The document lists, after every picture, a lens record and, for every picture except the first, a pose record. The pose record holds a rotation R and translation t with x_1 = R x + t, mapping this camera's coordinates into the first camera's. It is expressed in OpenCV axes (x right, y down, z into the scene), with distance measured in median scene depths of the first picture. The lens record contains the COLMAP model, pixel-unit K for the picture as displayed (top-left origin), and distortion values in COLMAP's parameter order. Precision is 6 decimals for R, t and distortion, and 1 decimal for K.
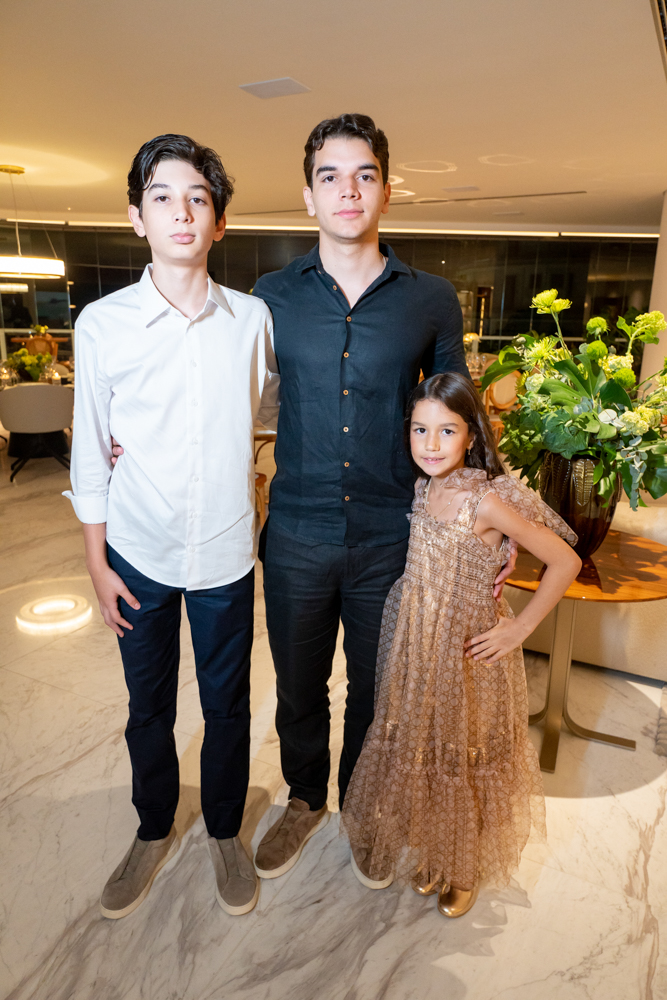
lens RADIAL K [[690.5, 0, 333.1], [0, 690.5, 496.9], [0, 0, 1]] dist [0.027342, 0.004231]
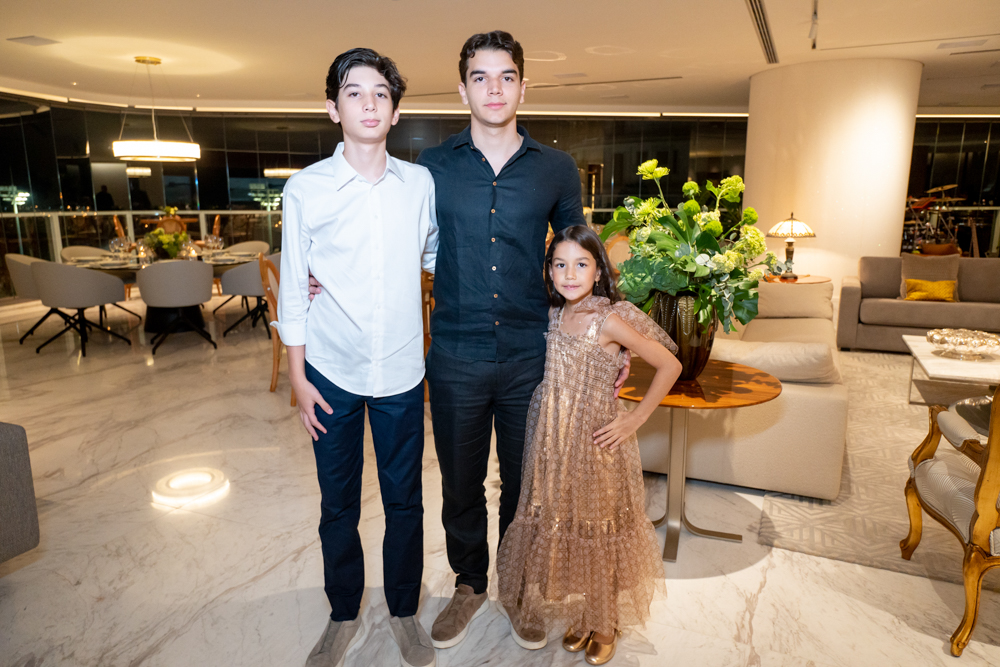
lens RADIAL K [[690.5, 0, 500.0], [0, 690.5, 333.5], [0, 0, 1]] dist [0.027342, 0.004231]
pose [[0.997070, -0.033440, 0.068792, -0.045106], [0.037361, 0.997702, -0.056516, 0.060641], [-0.066744, 0.058920, 0.996029, -0.166954]]
